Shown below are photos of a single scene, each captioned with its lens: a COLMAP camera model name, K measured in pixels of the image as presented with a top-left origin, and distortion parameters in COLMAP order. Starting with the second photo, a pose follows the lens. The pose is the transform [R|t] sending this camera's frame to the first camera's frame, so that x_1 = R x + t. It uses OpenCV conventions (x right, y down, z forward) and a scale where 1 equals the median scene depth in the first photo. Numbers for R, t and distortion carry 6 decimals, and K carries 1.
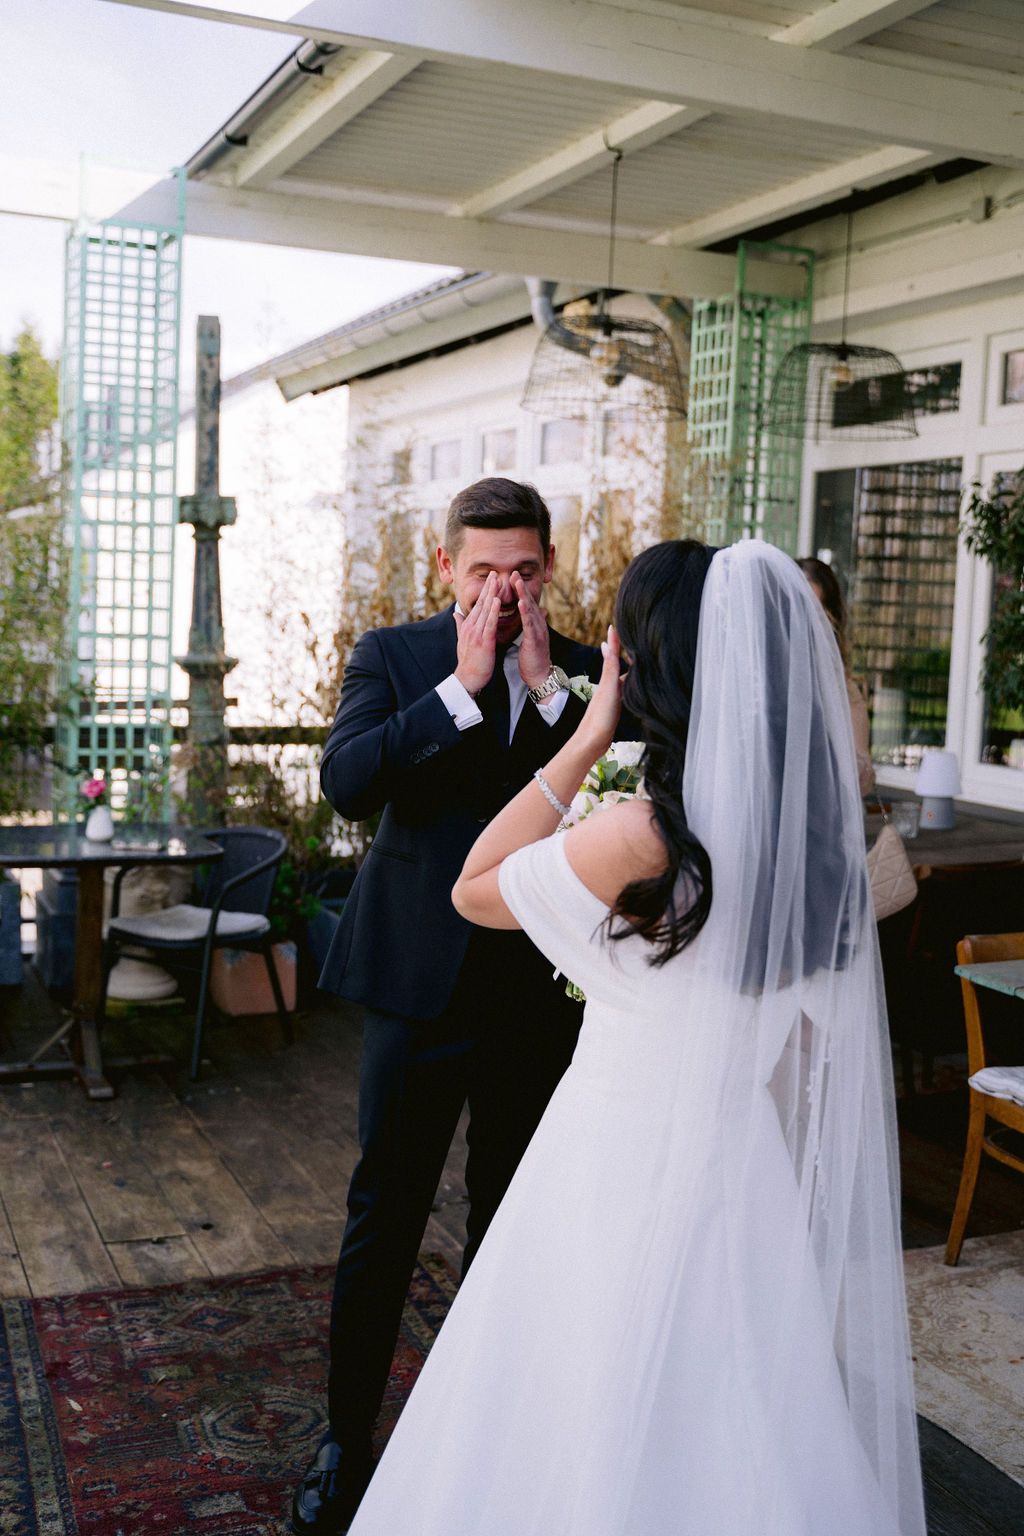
lens RADIAL K [[1615.5, 0, 515.7], [0, 1615.5, 776.7], [0, 0, 1]] dist [-0.038487, 0.000000]
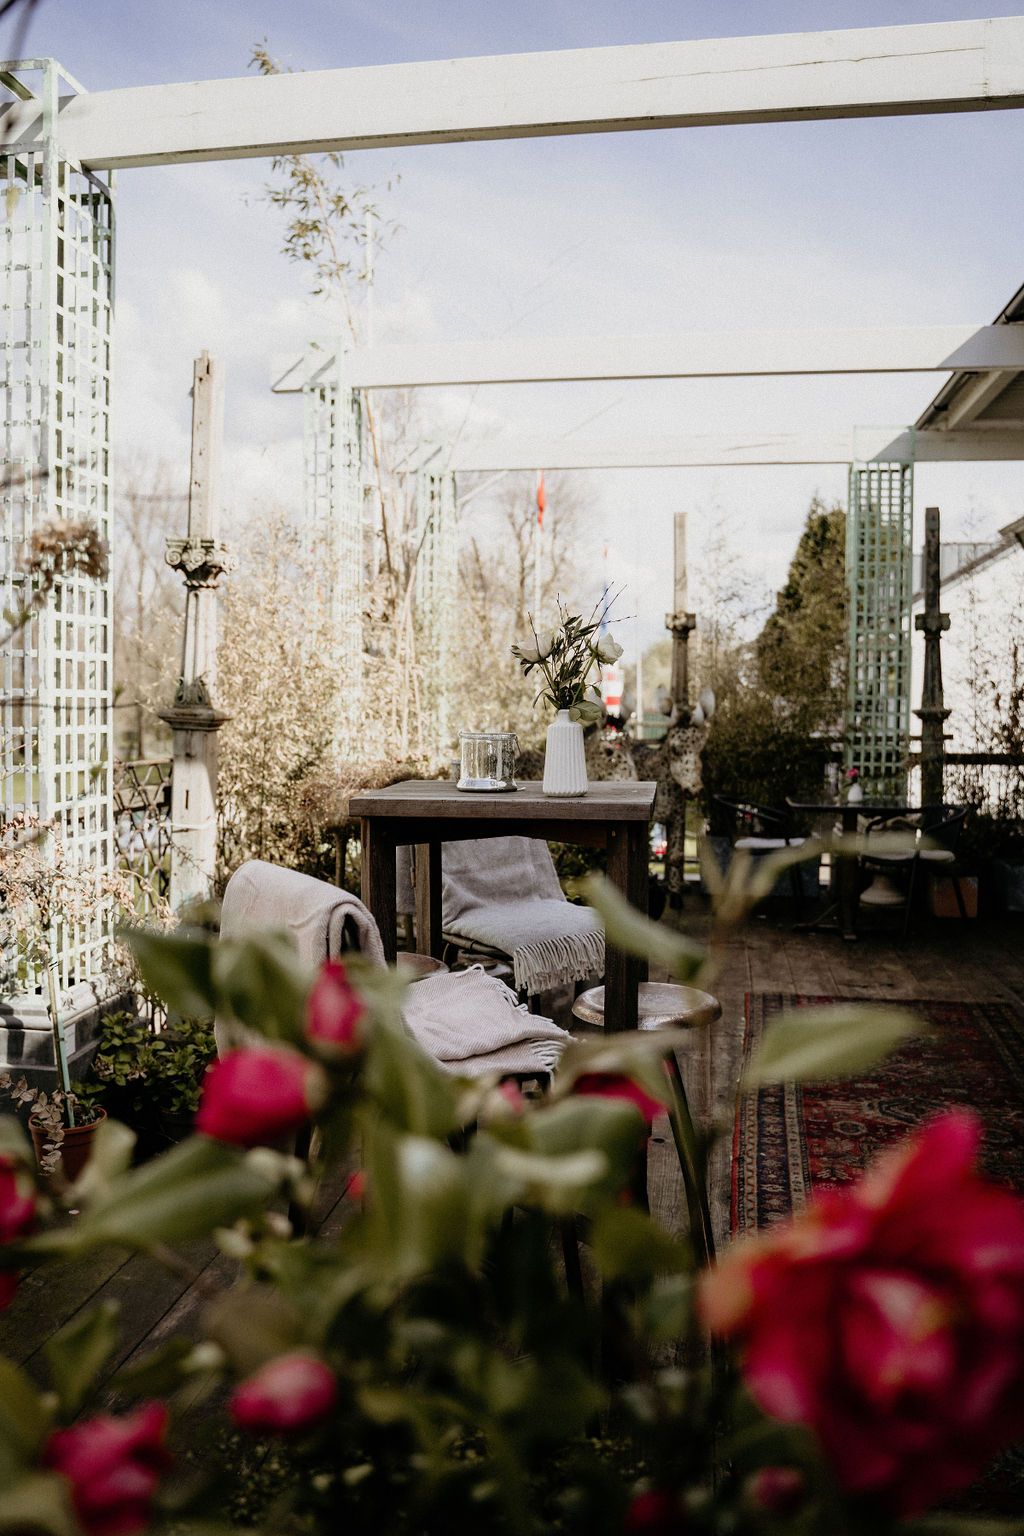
lens RADIAL K [[1276.9, 0, 514.2], [0, 1276.9, 772.6], [0, 0, 1]] dist [-0.131630, 0.096295]
pose [[0.840803, -0.002382, -0.541336, 0.156492], [-0.030201, 0.998226, -0.051301, 0.073709], [0.540498, 0.059483, 0.839240, -0.333132]]
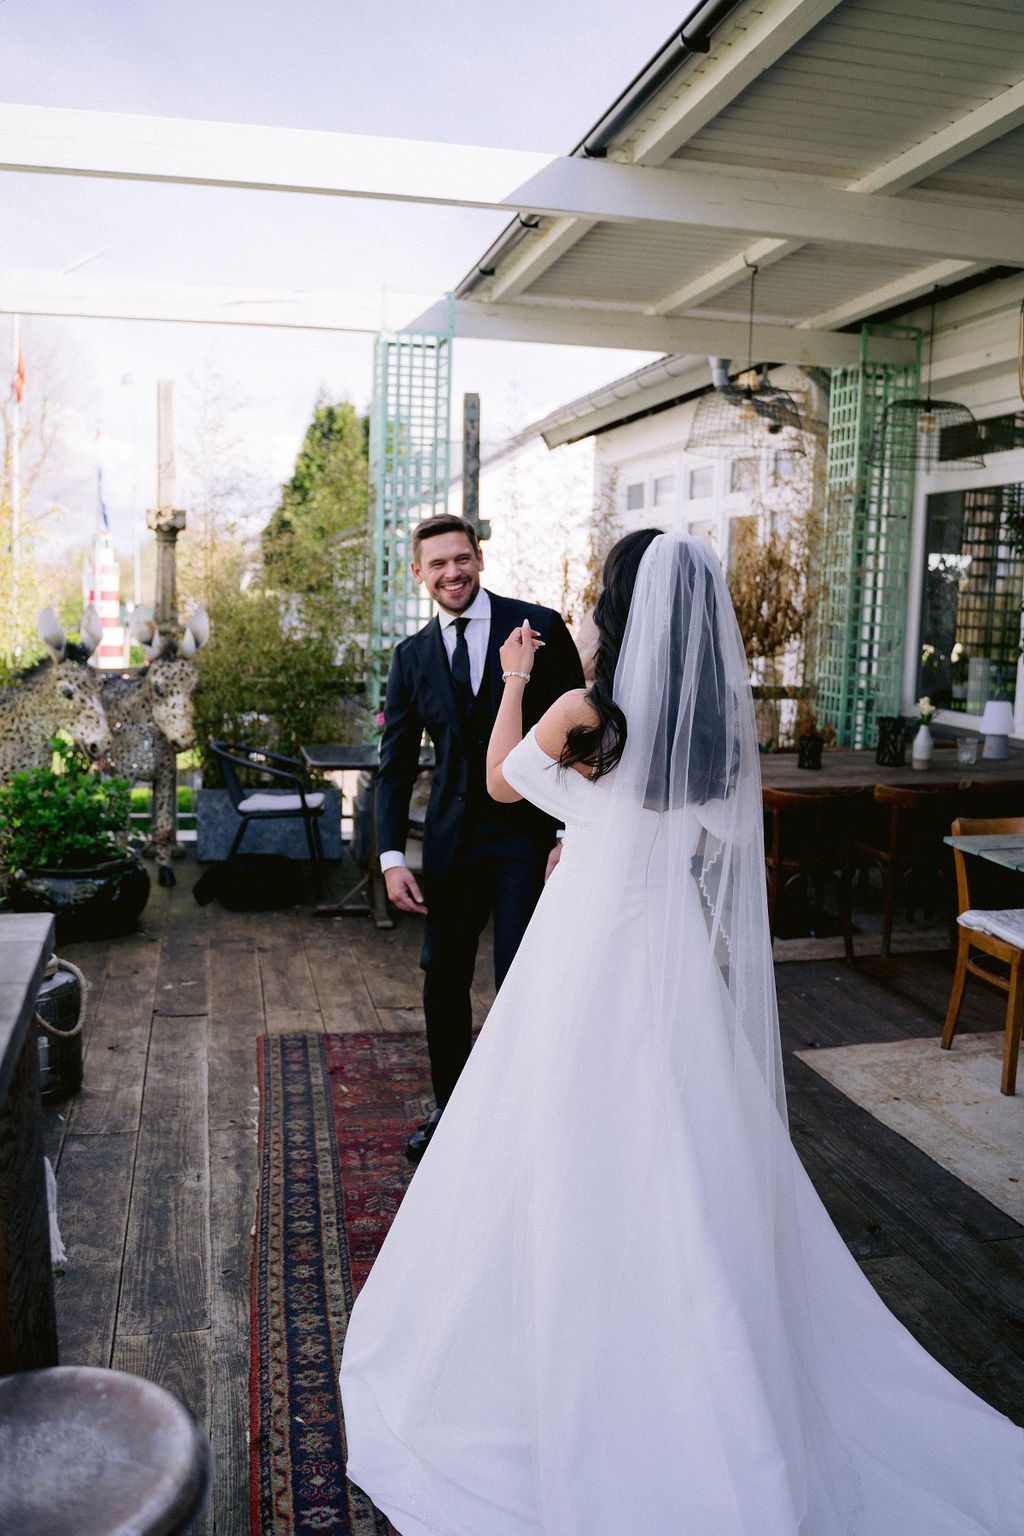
lens RADIAL K [[1276.9, 0, 524.1], [0, 1276.9, 779.4], [0, 0, 1]] dist [-0.131630, 0.096295]
pose [[0.983733, 0.014064, -0.179085, 0.060765], [-0.008755, 0.999499, 0.030401, 0.020498], [0.179422, -0.028339, 0.983364, -0.100385]]
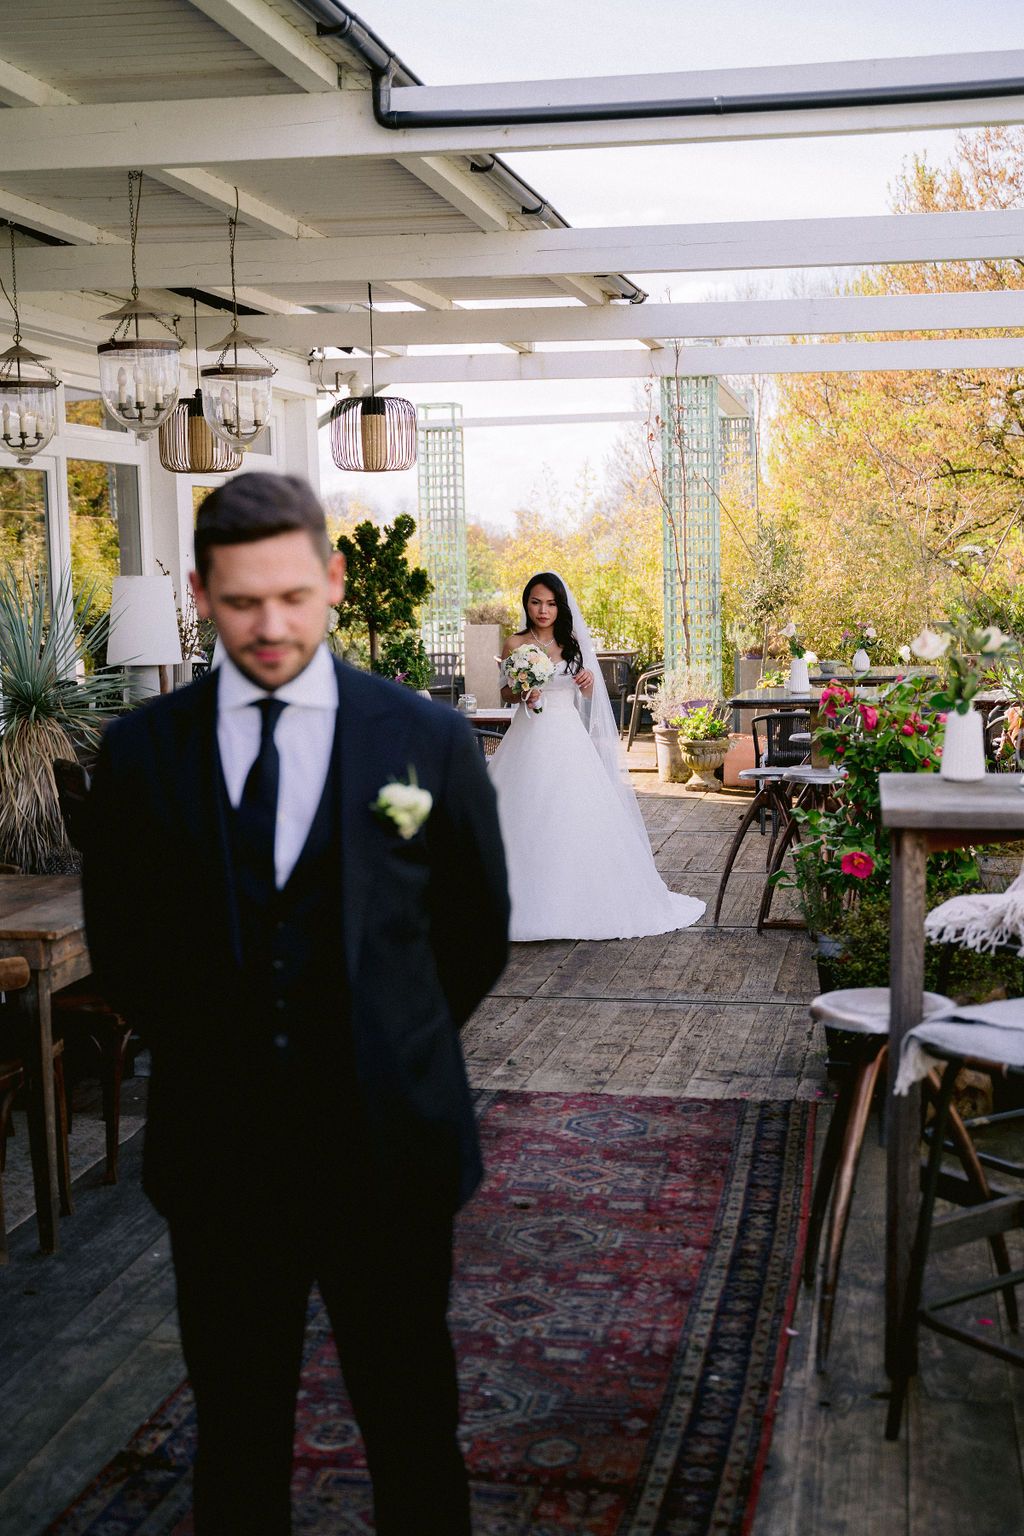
lens RADIAL K [[1973.8, 0, 507.2], [0, 1973.8, 762.3], [0, 0, 1]] dist [0.007844, 0.000000]
pose [[-0.813767, -0.105335, 0.571566, -0.304865], [0.028821, 0.974915, 0.220703, -0.101597], [-0.580476, 0.196074, -0.790318, 0.641973]]
